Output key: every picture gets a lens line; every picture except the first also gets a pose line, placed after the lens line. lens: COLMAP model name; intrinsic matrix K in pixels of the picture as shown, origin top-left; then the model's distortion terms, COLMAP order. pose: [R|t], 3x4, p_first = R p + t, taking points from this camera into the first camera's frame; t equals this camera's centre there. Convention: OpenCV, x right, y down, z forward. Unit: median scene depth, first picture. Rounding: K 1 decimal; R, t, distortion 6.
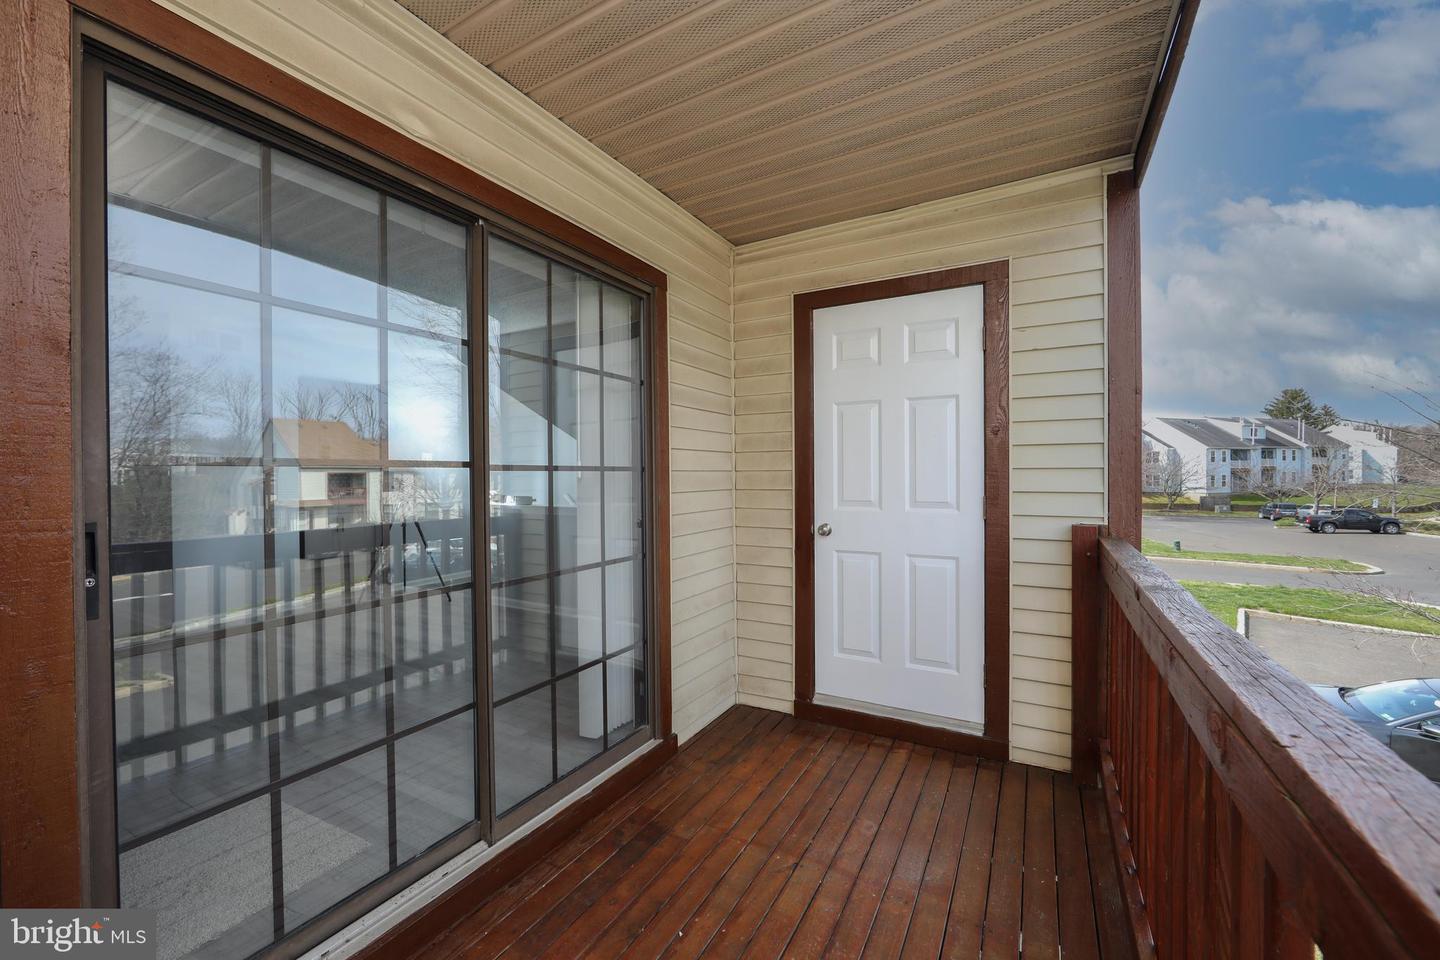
lens RADIAL K [[566.2, 0, 711.7], [0, 566.2, 479.3], [0, 0, 1]] dist [-0.006957, 0.001087]
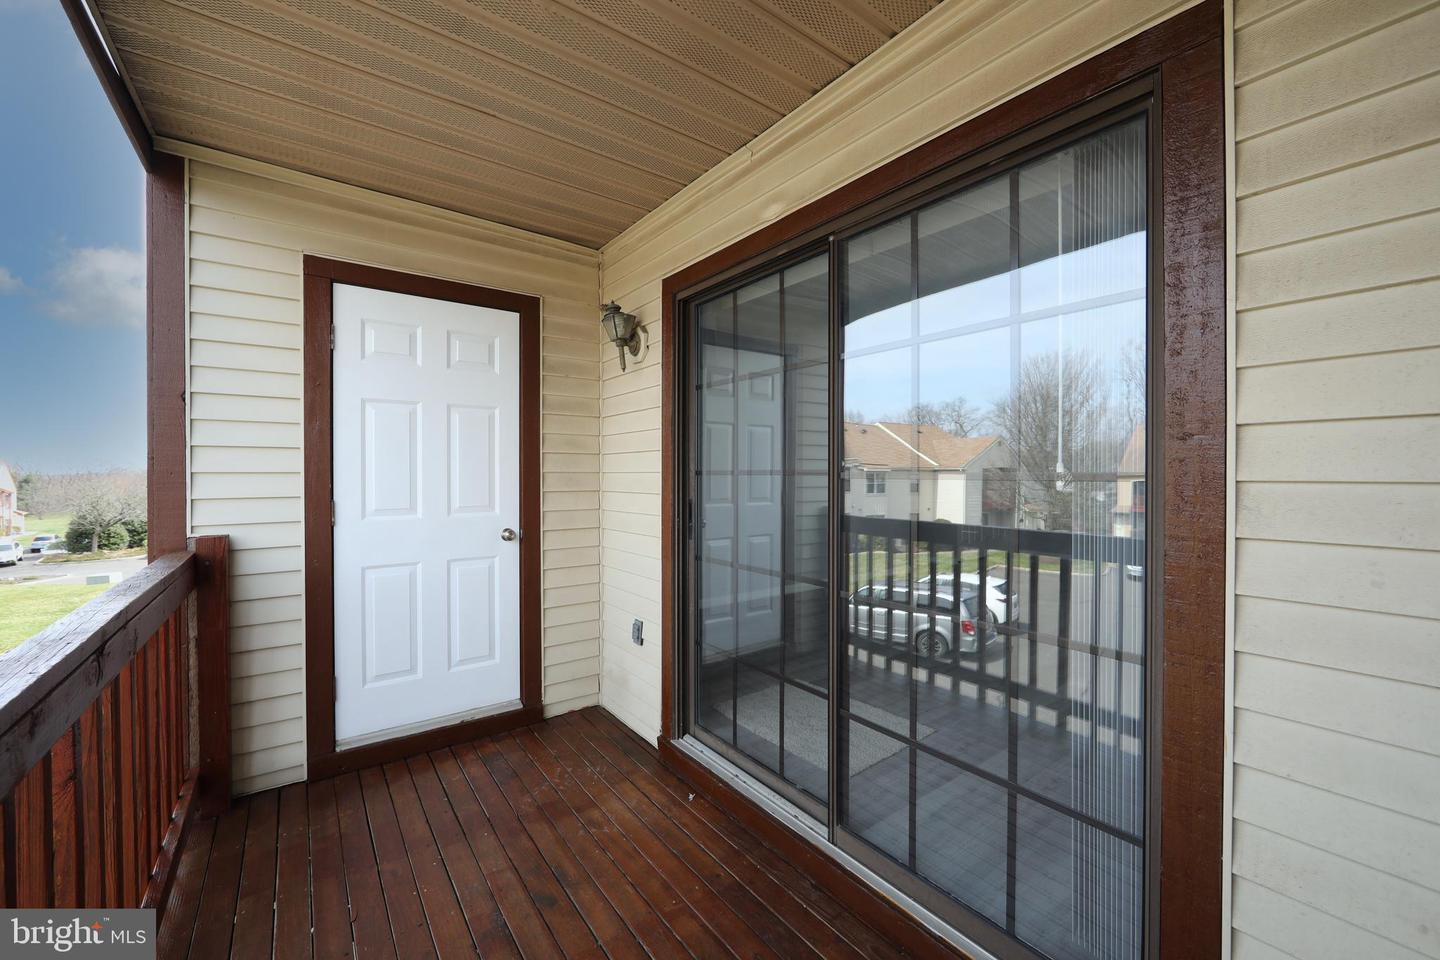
lens RADIAL K [[566.2, 0, 709.1], [0, 566.2, 469.6], [0, 0, 1]] dist [-0.006957, 0.001087]
pose [[-0.415337, 0.010492, -0.909607, 0.635048], [-0.013454, 0.999753, 0.017675, -0.042664], [0.909568, 0.019579, -0.415093, 1.226368]]
